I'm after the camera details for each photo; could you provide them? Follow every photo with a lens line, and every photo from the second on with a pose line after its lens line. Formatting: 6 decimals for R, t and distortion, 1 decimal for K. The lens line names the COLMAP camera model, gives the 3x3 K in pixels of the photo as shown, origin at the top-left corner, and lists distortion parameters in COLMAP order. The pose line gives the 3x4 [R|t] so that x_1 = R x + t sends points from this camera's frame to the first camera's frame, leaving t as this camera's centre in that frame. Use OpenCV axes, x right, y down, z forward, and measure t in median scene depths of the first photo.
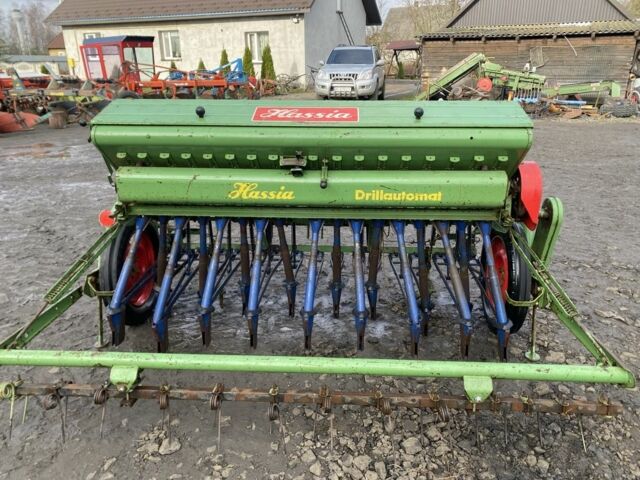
lens RADIAL K [[457.0, 0, 320.0], [0, 457.0, 240.0], [0, 0, 1]] dist [0.057354, -0.048157]
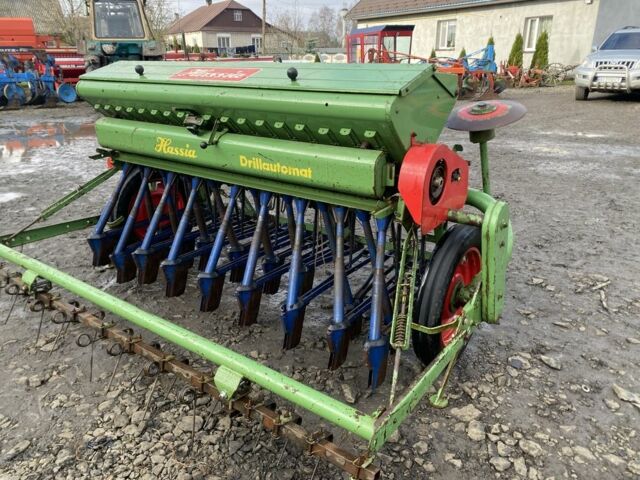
lens RADIAL K [[469.0, 0, 320.0], [0, 469.0, 240.0], [0, 0, 1]] dist [0.008442, -0.006152]
pose [[0.842000, 0.196262, -0.502510, 0.087643], [-0.190851, 0.979607, 0.062812, -0.003615], [0.504591, 0.043016, 0.862286, 0.030168]]
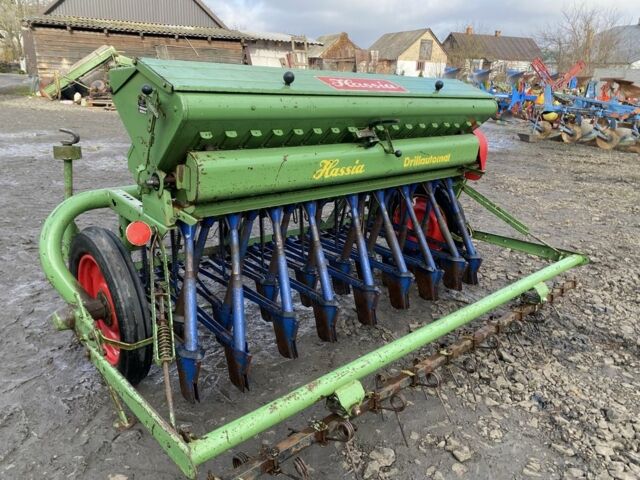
lens RADIAL K [[469.0, 0, 320.0], [0, 469.0, 240.0], [0, 0, 1]] dist [0.008442, -0.006152]
pose [[0.715255, -0.196472, 0.670678, -0.098129], [0.196542, 0.977487, 0.076746, -0.005331], [-0.670657, 0.076924, 0.737768, 0.040987]]
